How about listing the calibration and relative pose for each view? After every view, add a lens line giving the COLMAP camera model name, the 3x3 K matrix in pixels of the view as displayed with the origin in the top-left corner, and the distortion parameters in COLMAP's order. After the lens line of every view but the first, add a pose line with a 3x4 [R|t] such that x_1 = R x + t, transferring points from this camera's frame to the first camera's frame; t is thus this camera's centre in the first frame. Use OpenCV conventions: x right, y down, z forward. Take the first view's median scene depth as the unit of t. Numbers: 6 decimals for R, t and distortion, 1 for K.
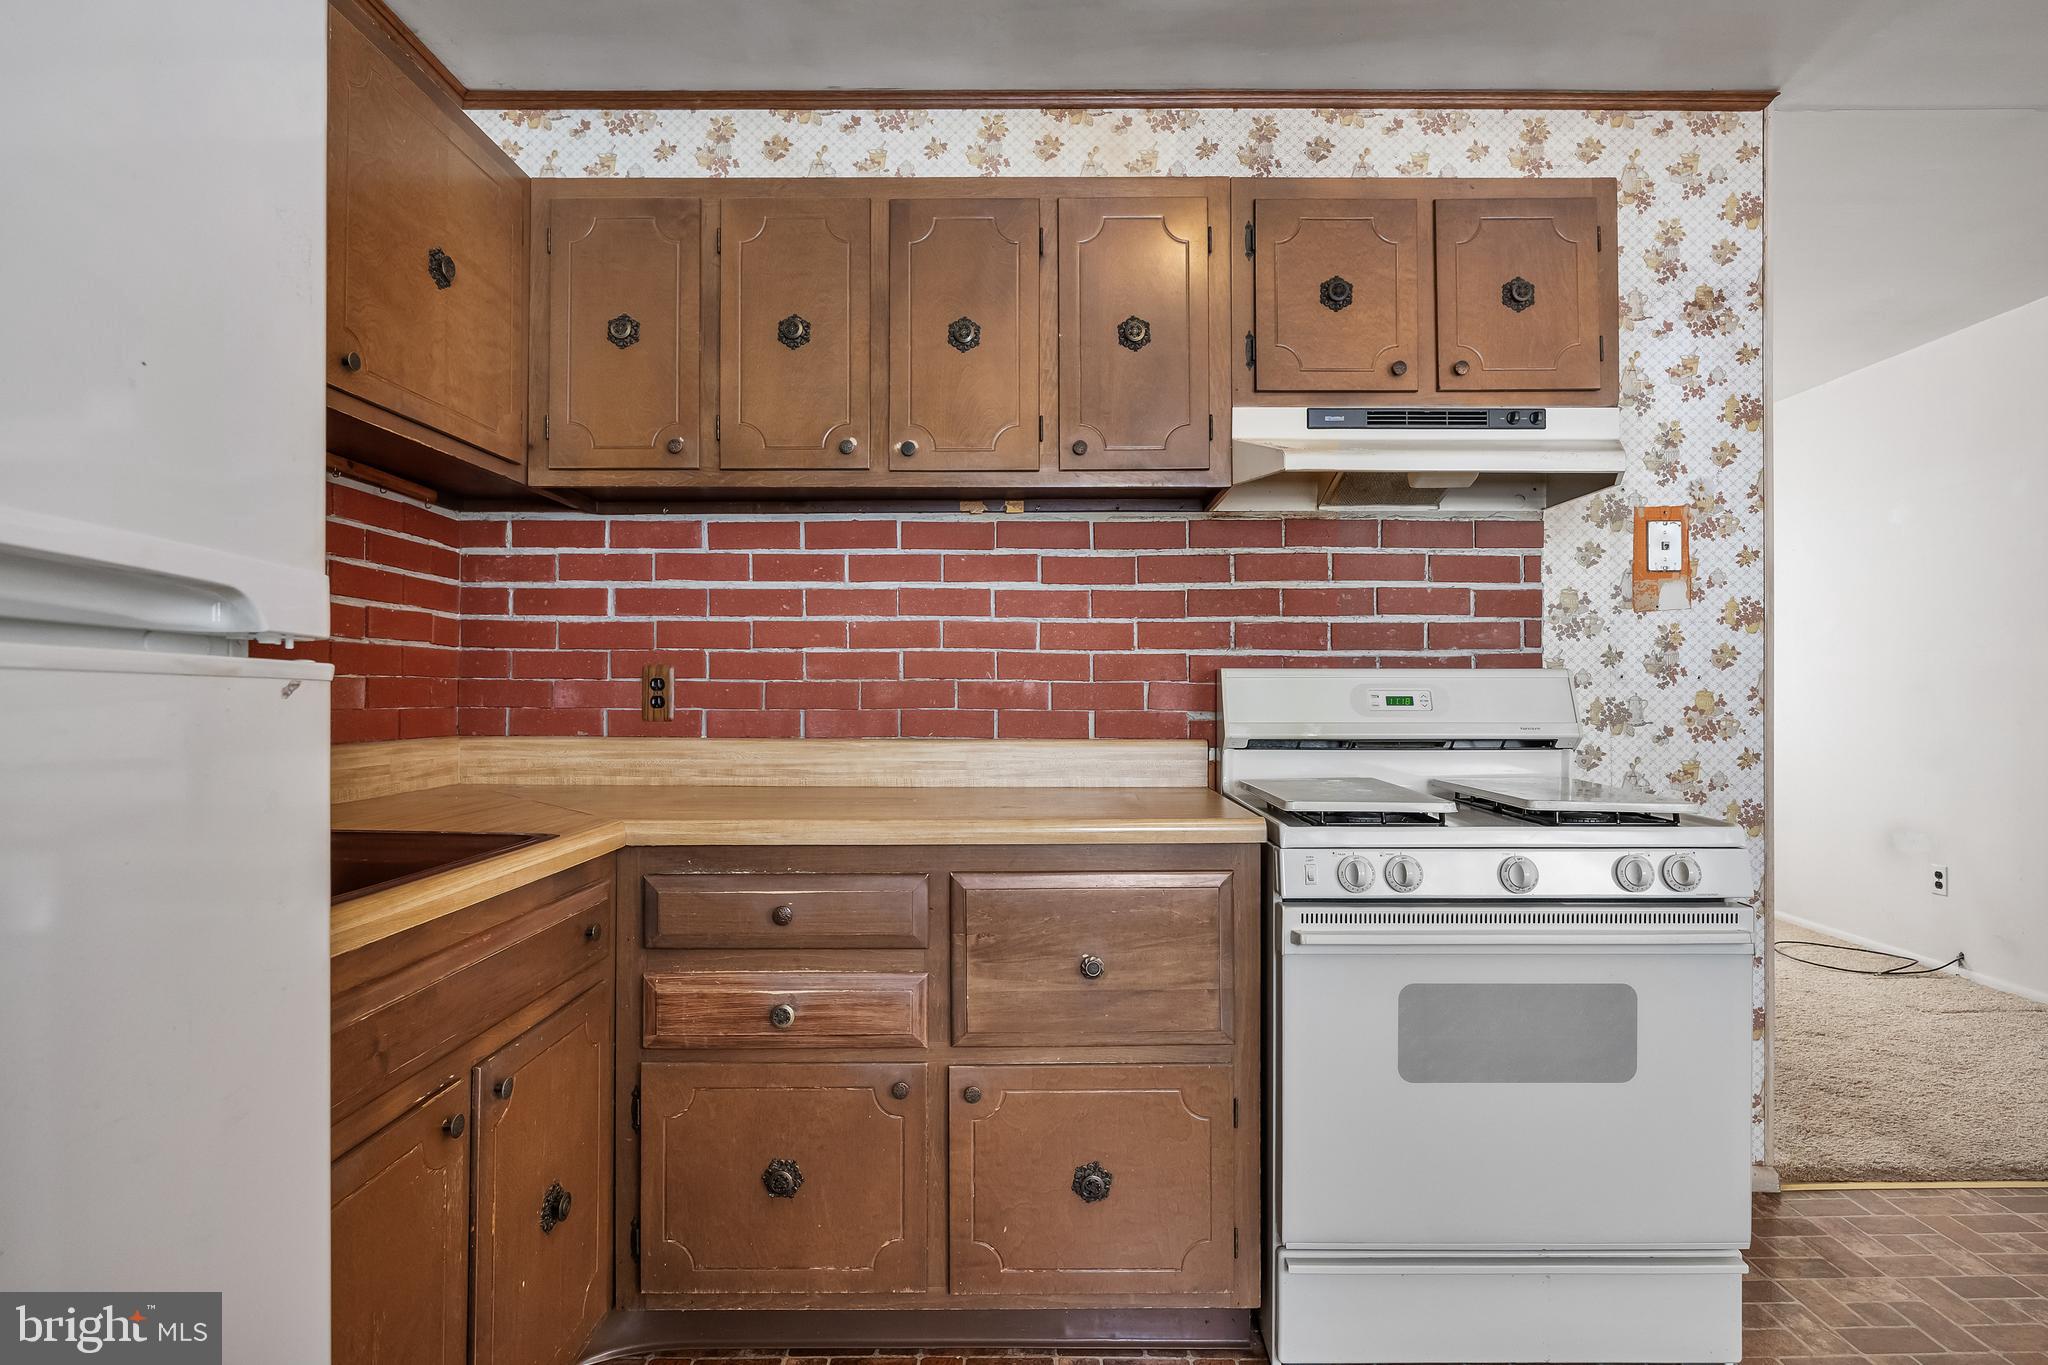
lens RADIAL K [[1061.3, 0, 1054.5], [0, 1061.3, 683.9], [0, 0, 1]] dist [-0.006780, -0.000340]
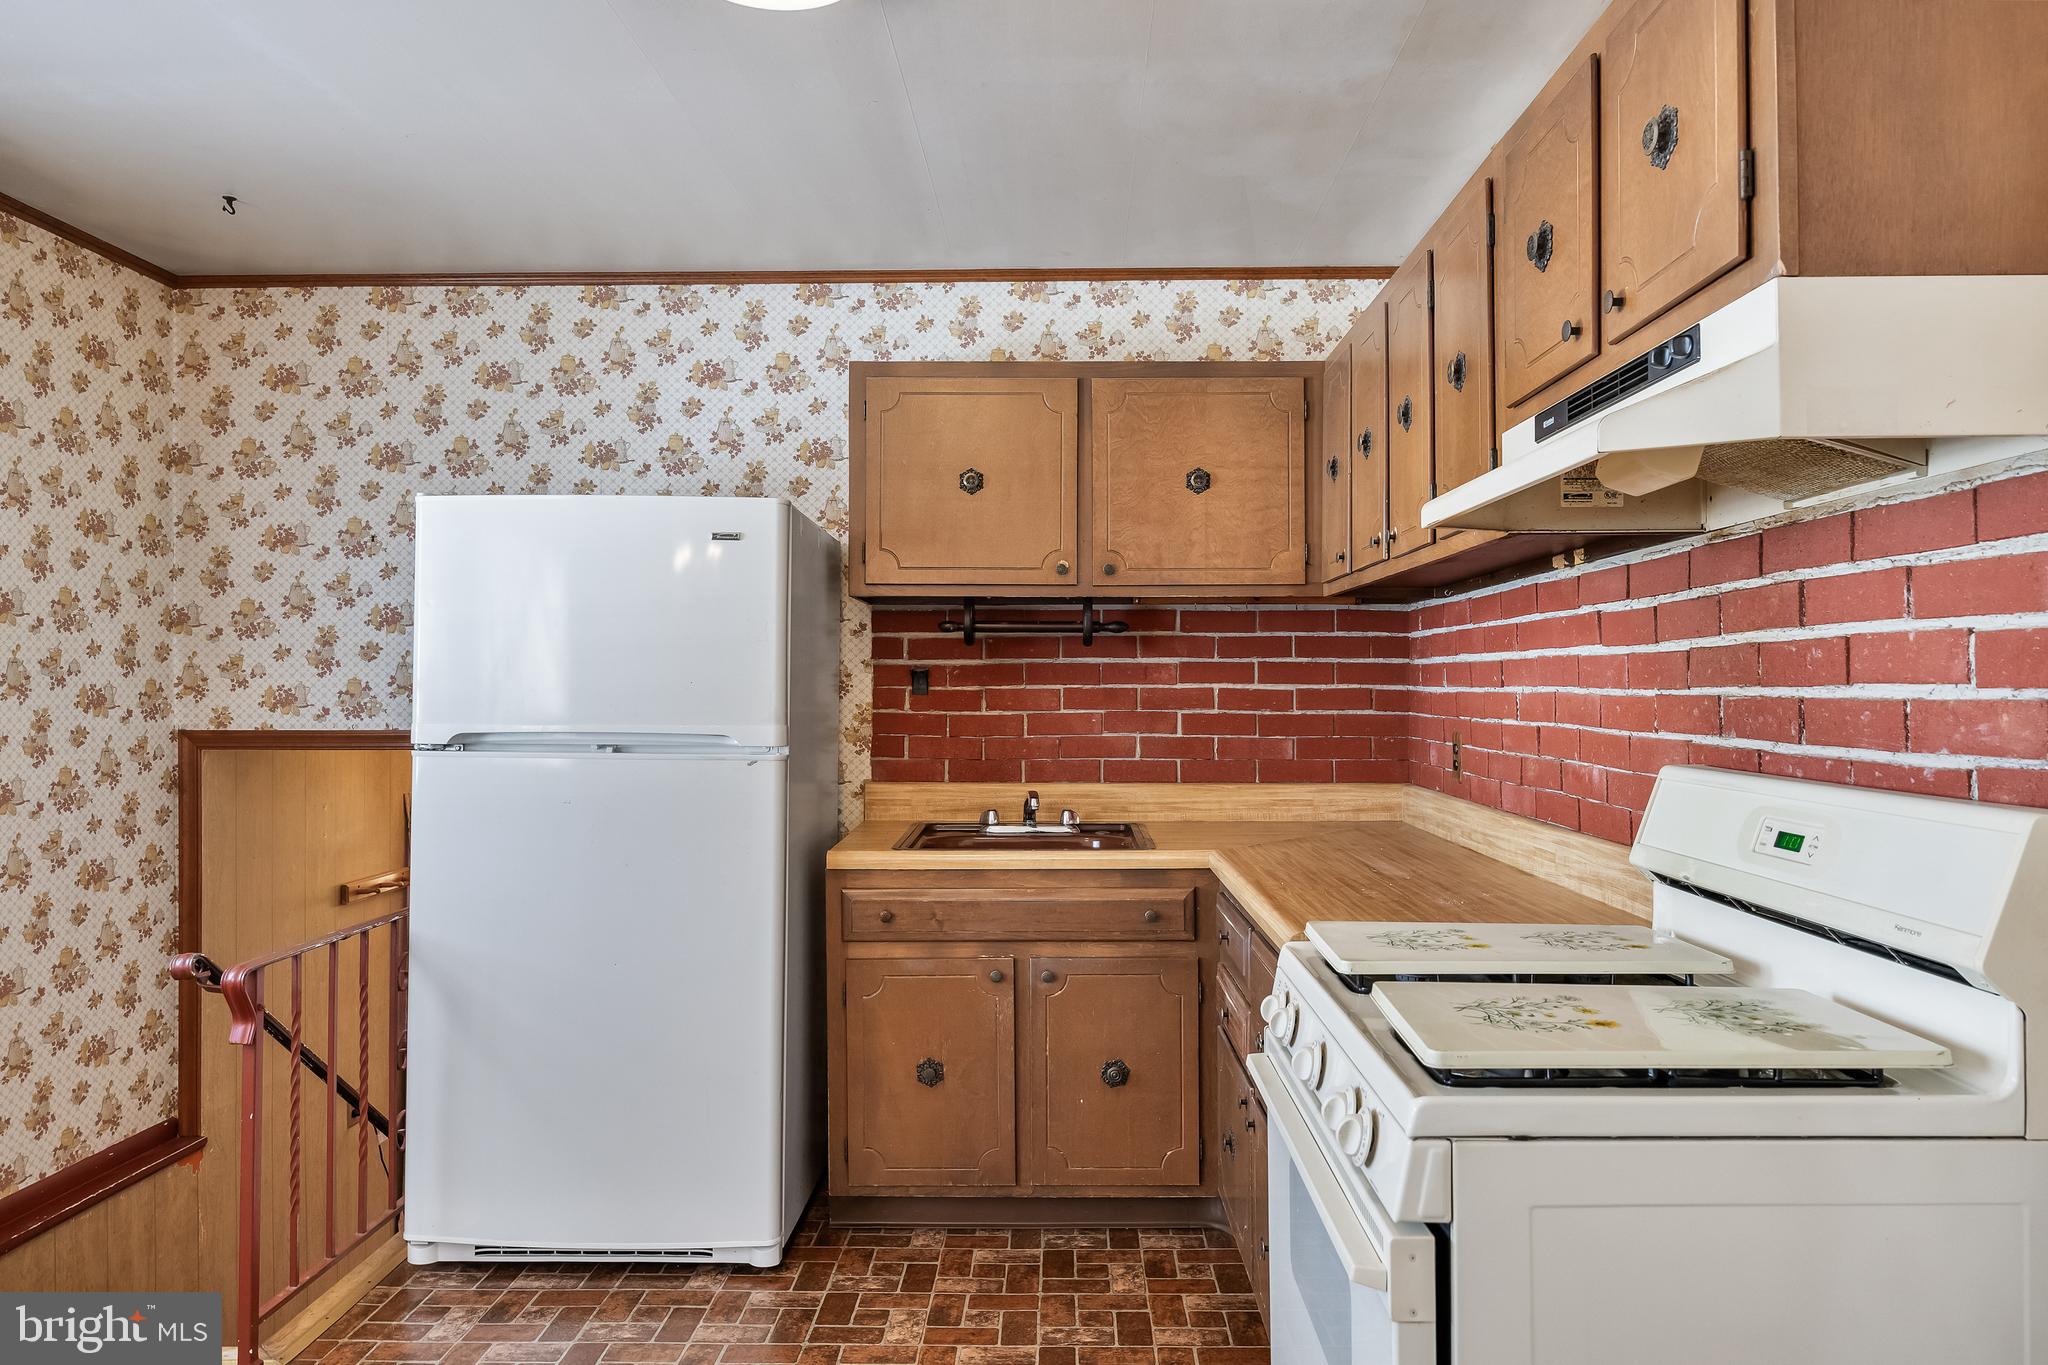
lens RADIAL K [[1333.8, 0, 1024.0], [0, 1333.8, 682.5], [0, 0, 1]] dist [-0.004733, -0.000777]
pose [[-0.037151, -0.002714, -0.999306, 1.023282], [0.009299, 0.999952, -0.003061, -0.068642], [0.999266, -0.009407, -0.037124, 0.600627]]
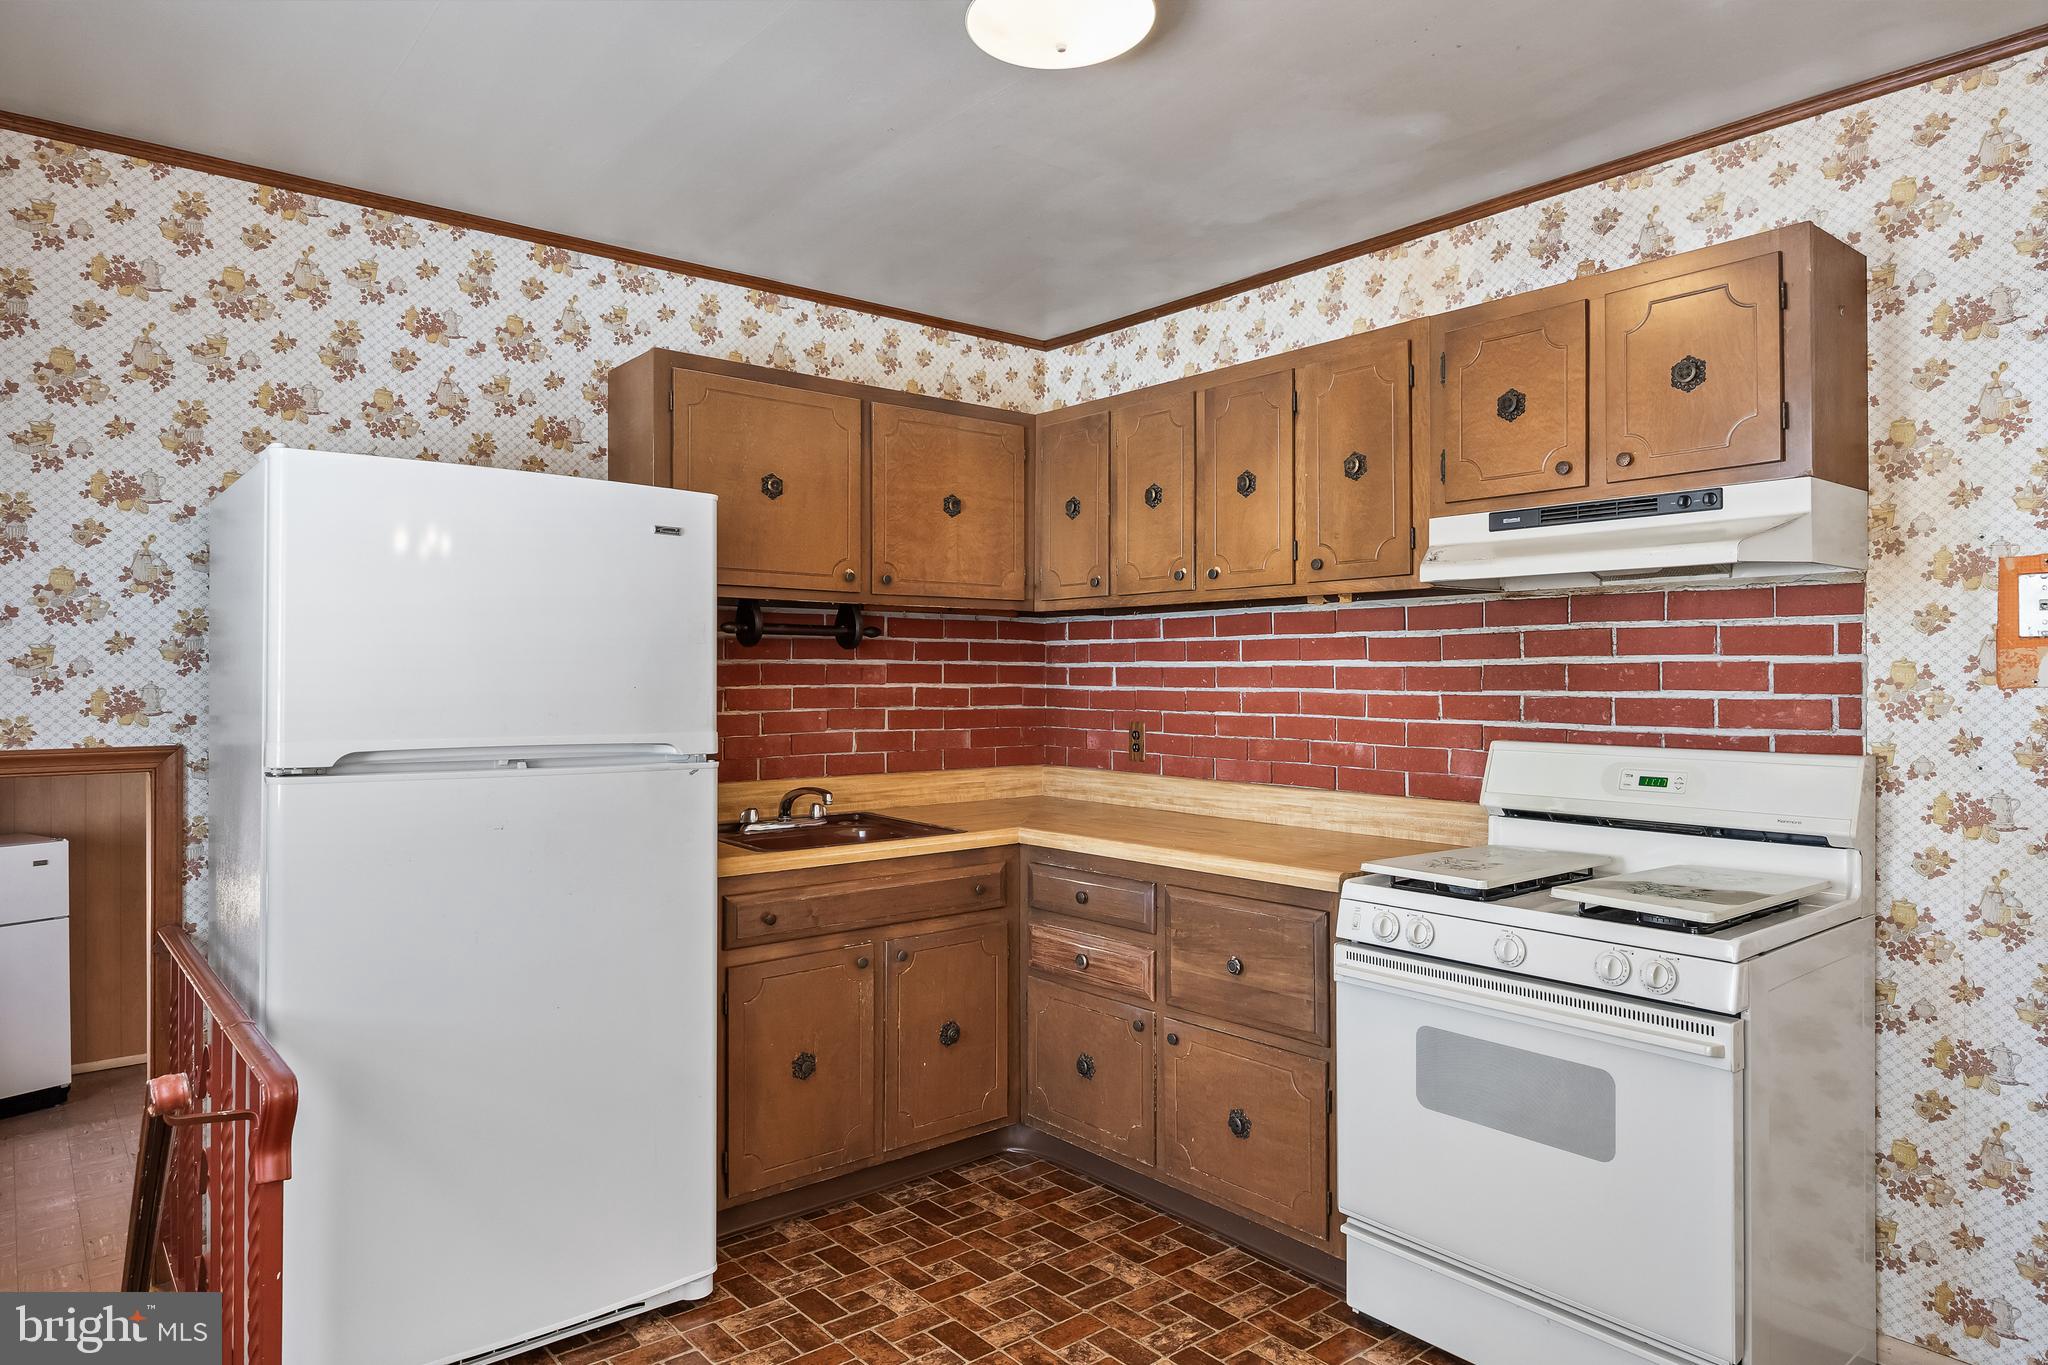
lens RADIAL K [[1276.4, 0, 1024.0], [0, 1276.4, 682.5], [0, 0, 1]] dist [-0.006529, 0.000422]
pose [[0.629985, 0.005208, -0.776589, 0.848116], [0.005875, 0.999917, 0.011472, -0.089851], [0.776585, -0.011790, 0.629902, -0.185605]]
